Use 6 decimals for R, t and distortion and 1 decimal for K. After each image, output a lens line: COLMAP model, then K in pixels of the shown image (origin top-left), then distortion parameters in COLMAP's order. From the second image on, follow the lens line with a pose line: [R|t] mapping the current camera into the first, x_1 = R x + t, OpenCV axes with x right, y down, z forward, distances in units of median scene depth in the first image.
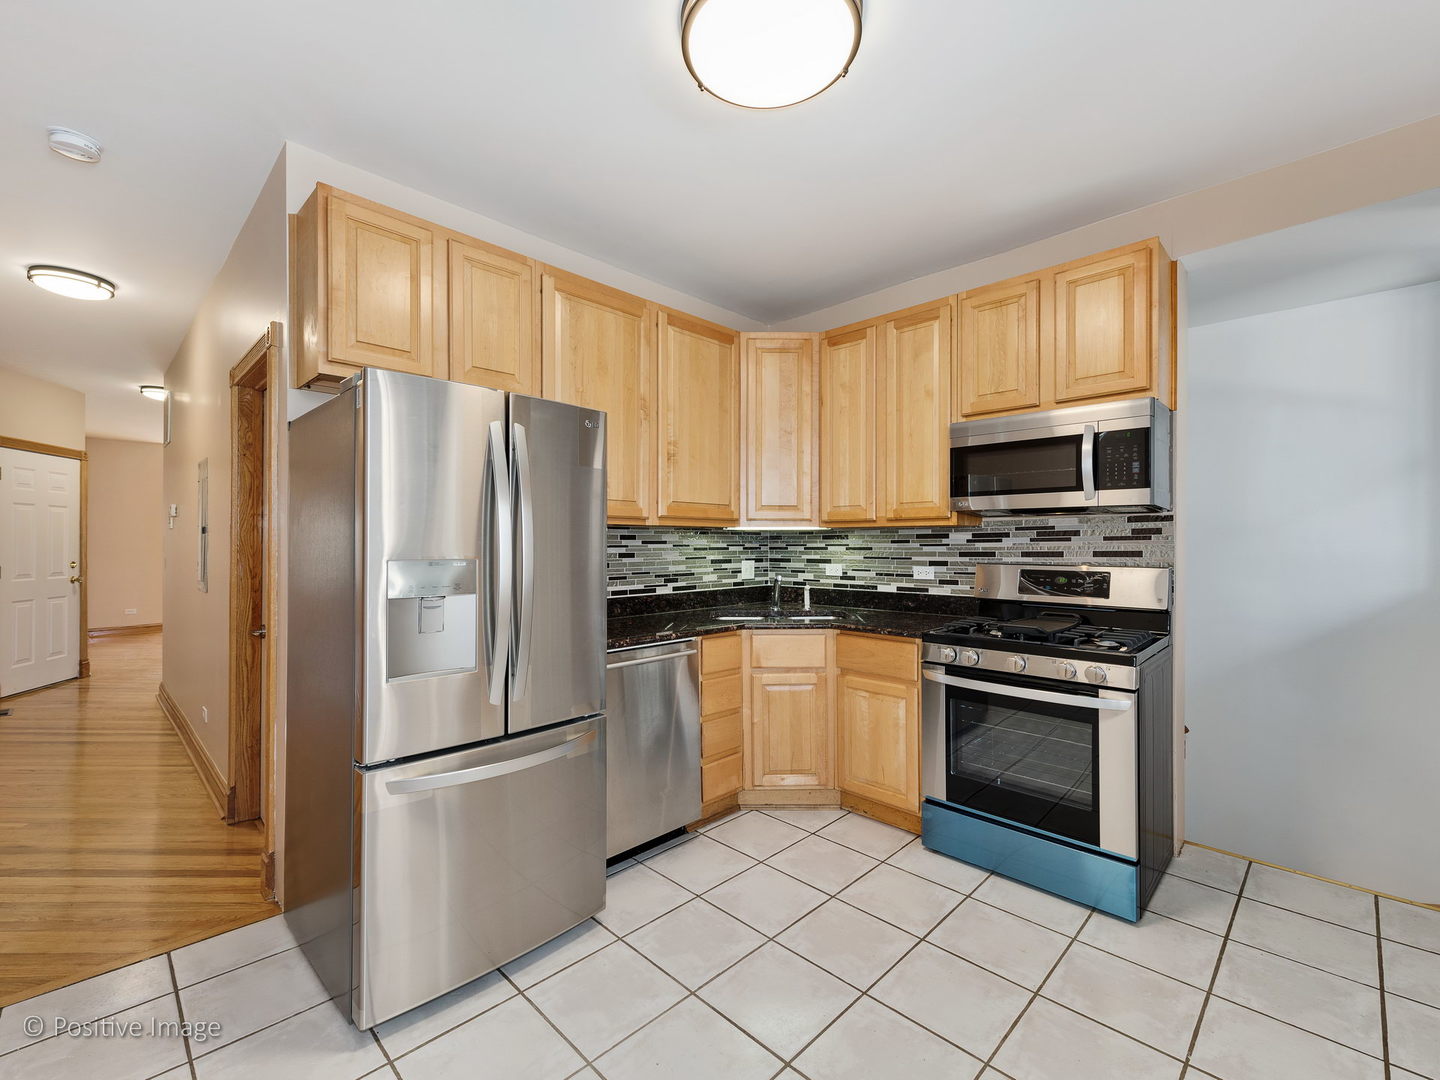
lens RADIAL K [[648.7, 0, 727.2], [0, 648.7, 543.2], [0, 0, 1]] dist [0.001959, -0.000051]
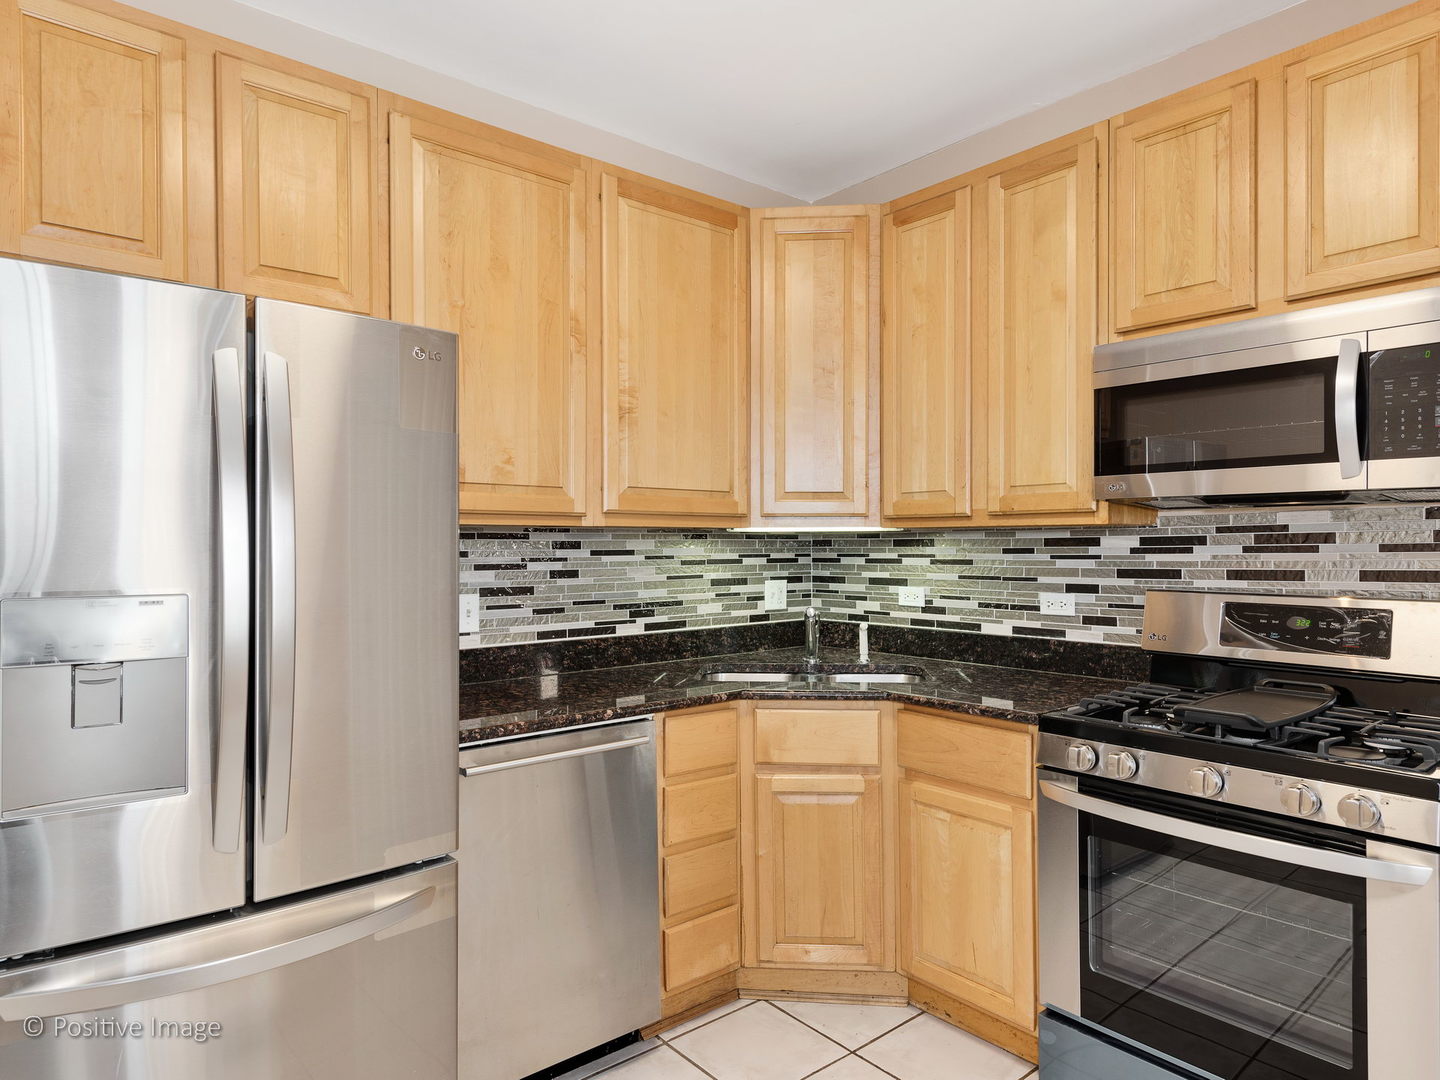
lens RADIAL K [[913.2, 0, 736.0], [0, 913.2, 546.0], [0, 0, 1]] dist [0.009131, -0.004752]
pose [[0.995321, -0.001898, -0.096607, 0.101441], [0.002207, 0.999993, 0.003092, -0.011410], [0.096601, -0.003291, 0.995318, 0.158526]]
